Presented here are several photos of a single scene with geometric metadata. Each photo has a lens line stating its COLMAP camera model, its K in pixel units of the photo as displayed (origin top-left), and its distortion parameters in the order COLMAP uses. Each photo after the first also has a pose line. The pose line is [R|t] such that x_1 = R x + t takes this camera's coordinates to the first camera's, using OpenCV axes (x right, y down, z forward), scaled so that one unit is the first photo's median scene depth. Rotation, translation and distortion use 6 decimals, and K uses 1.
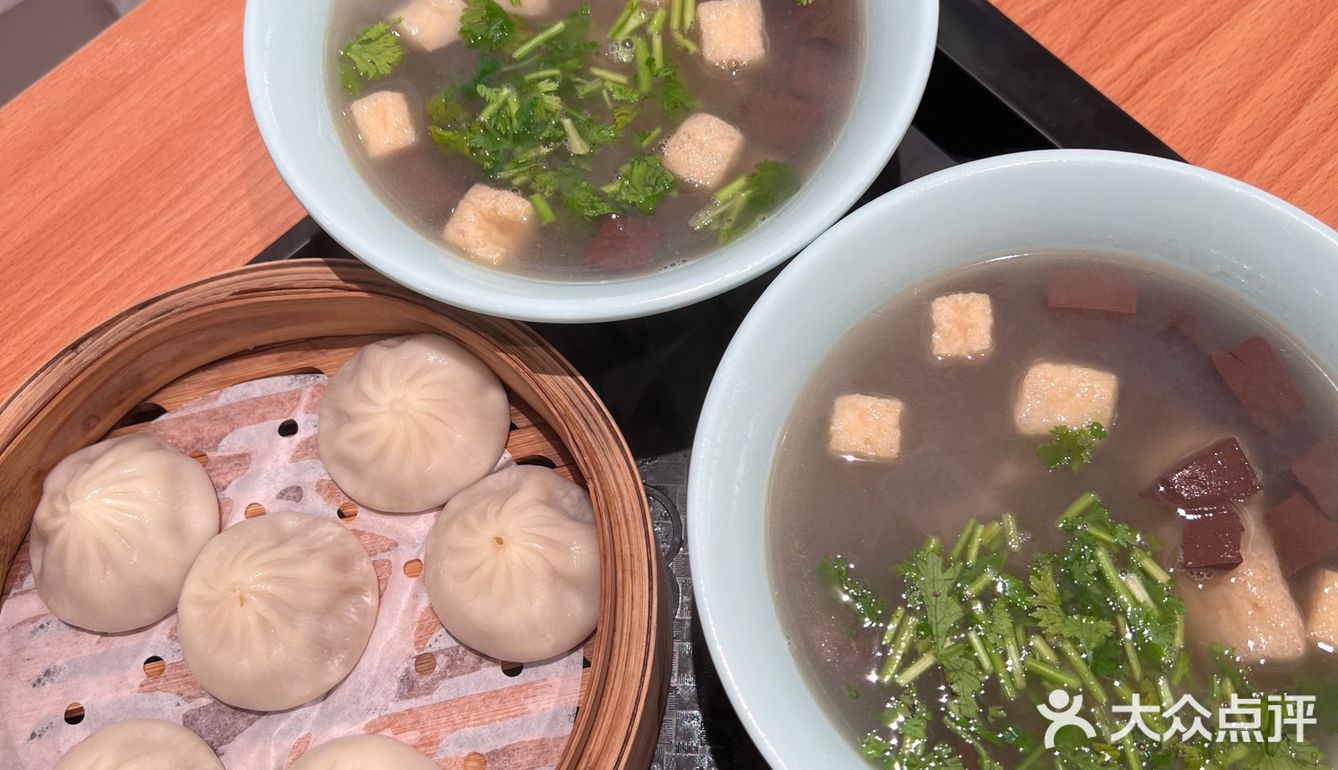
lens RADIAL K [[1398.2, 0, 669.0], [0, 1398.2, 385.0], [0, 0, 1]] dist [0.128048, -0.395419]
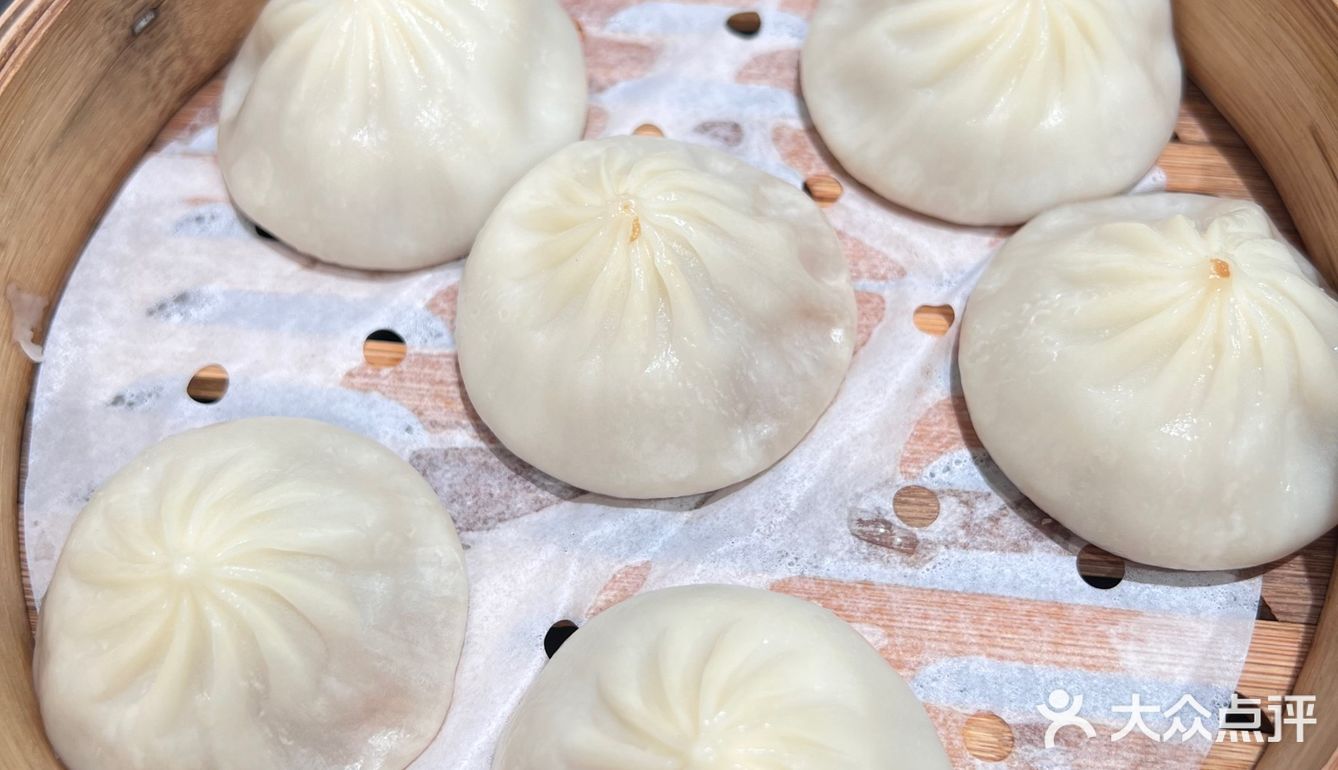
lens RADIAL K [[1398.2, 0, 669.0], [0, 1398.2, 385.0], [0, 0, 1]] dist [0.128048, -0.395419]
pose [[0.948025, 0.304270, -0.093106, -0.218833], [-0.310369, 0.948734, -0.059783, 0.212072], [0.070143, 0.085573, 0.993860, 0.512040]]
